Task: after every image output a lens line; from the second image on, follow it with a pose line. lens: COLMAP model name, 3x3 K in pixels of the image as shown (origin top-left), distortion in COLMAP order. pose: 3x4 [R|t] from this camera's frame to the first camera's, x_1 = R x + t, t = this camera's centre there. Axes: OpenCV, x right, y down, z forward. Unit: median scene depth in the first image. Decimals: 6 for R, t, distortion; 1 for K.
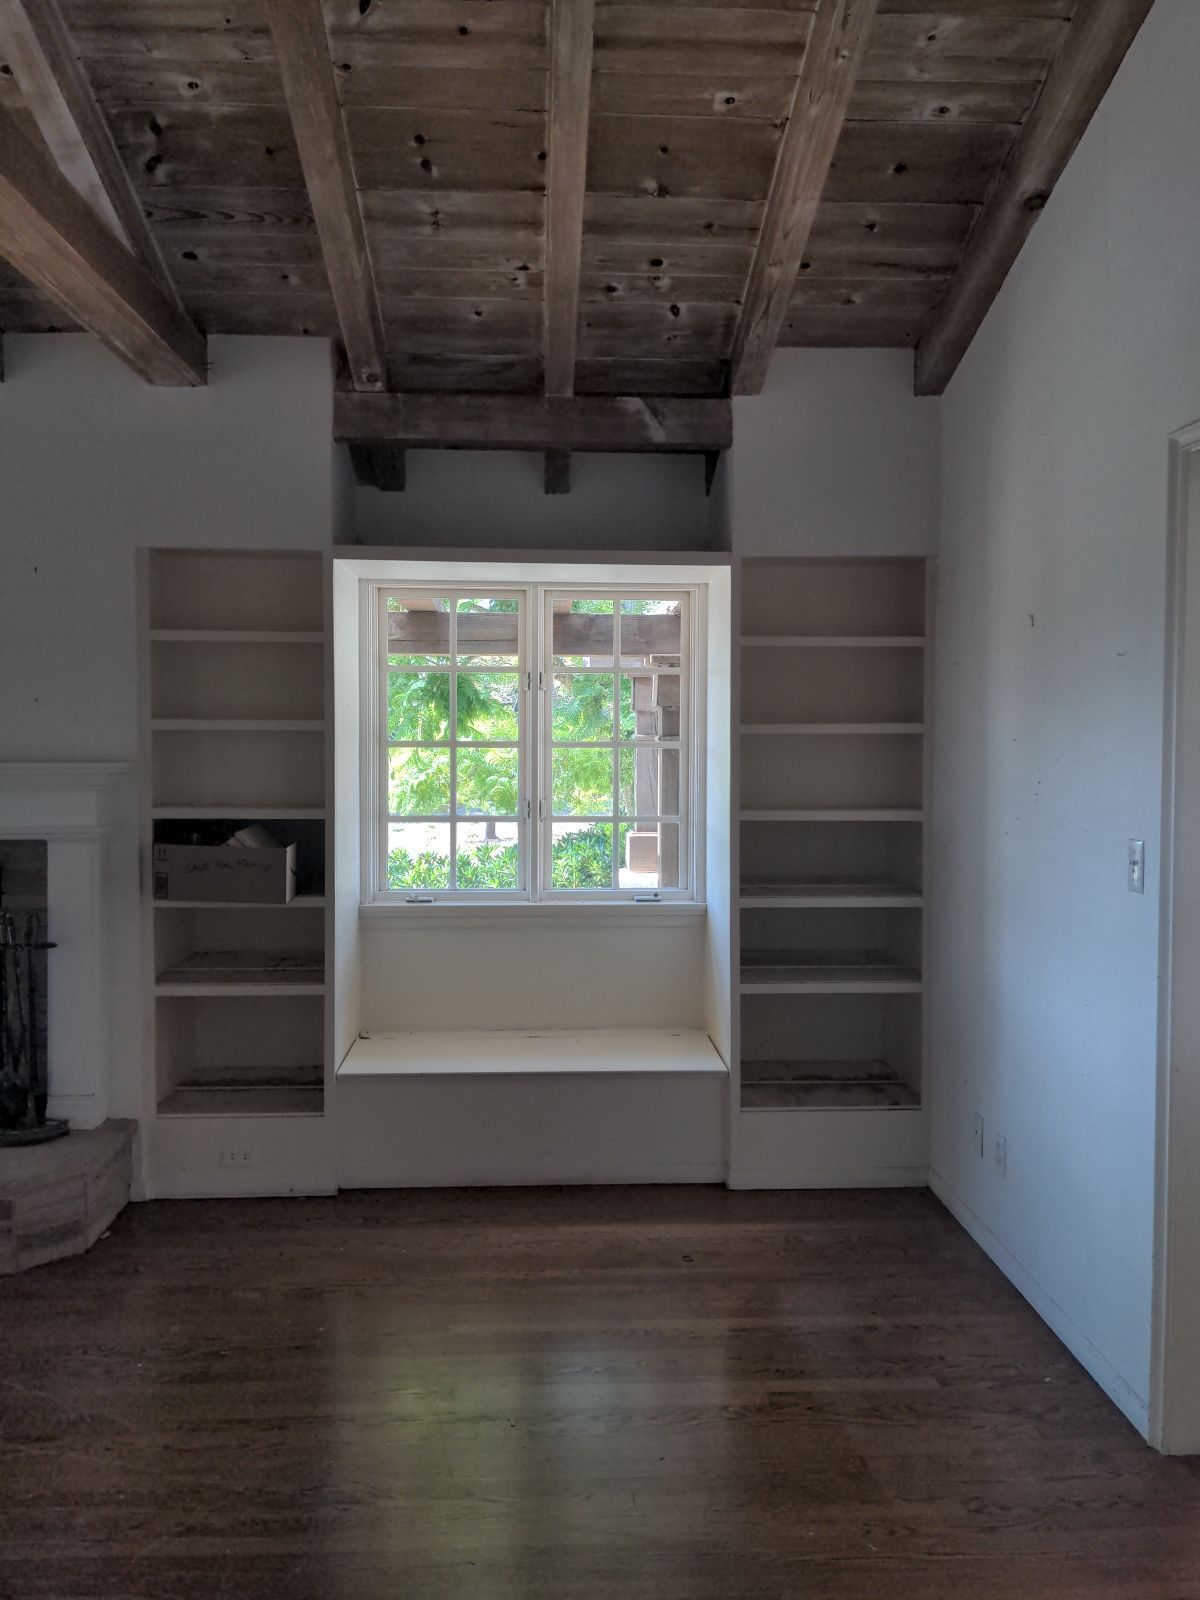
lens RADIAL K [[1274.5, 0, 614.5], [0, 1274.5, 785.8], [0, 0, 1]] dist [0.010496, -0.026017]
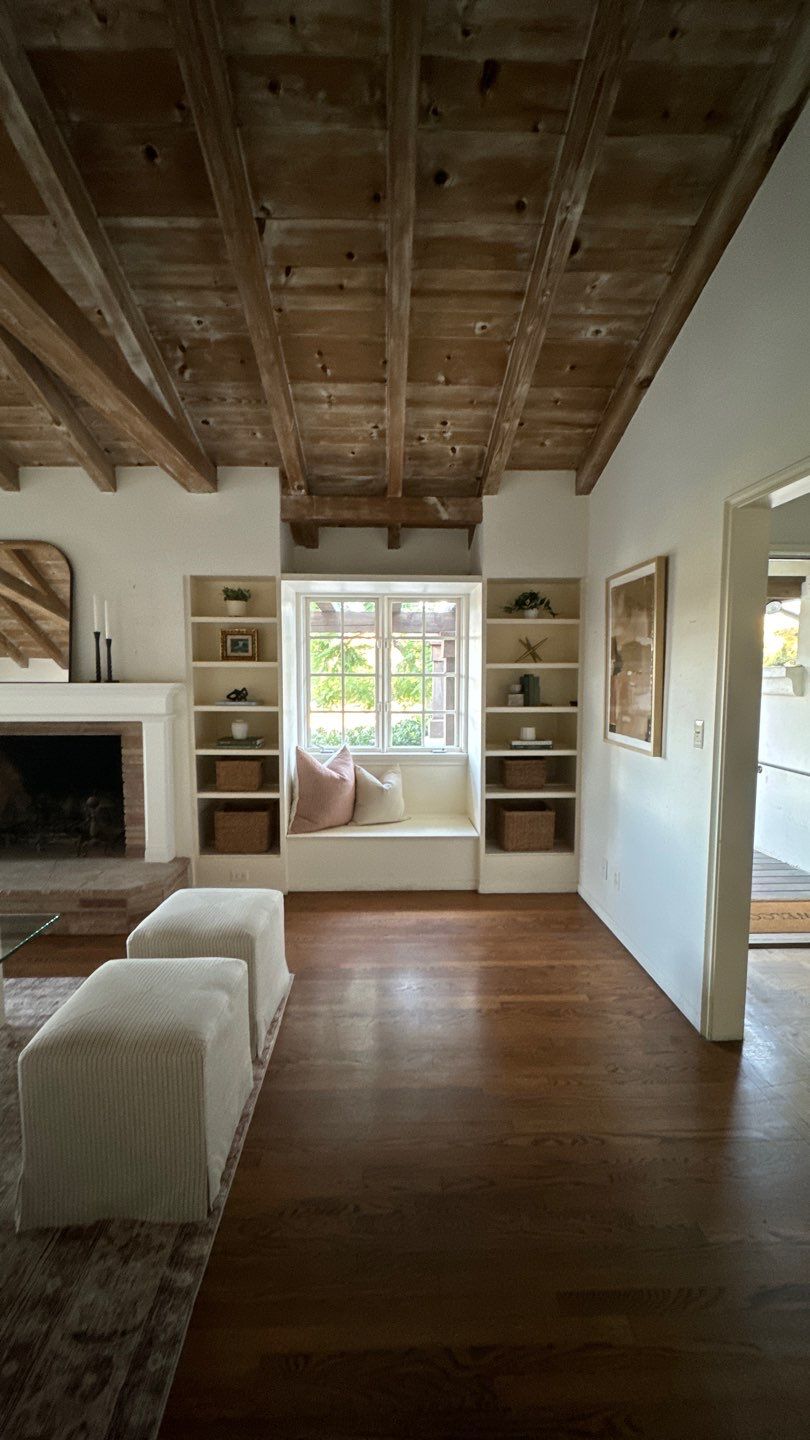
lens RADIAL K [[580.3, 0, 404.9], [0, 580.3, 725.1], [0, 0, 1]] dist [-0.002499, 0.000049]
pose [[0.999548, 0.000060, -0.030056, -0.000326], [0.001245, 0.999056, 0.043416, 0.009455], [0.030030, -0.043433, 0.998605, 0.100384]]
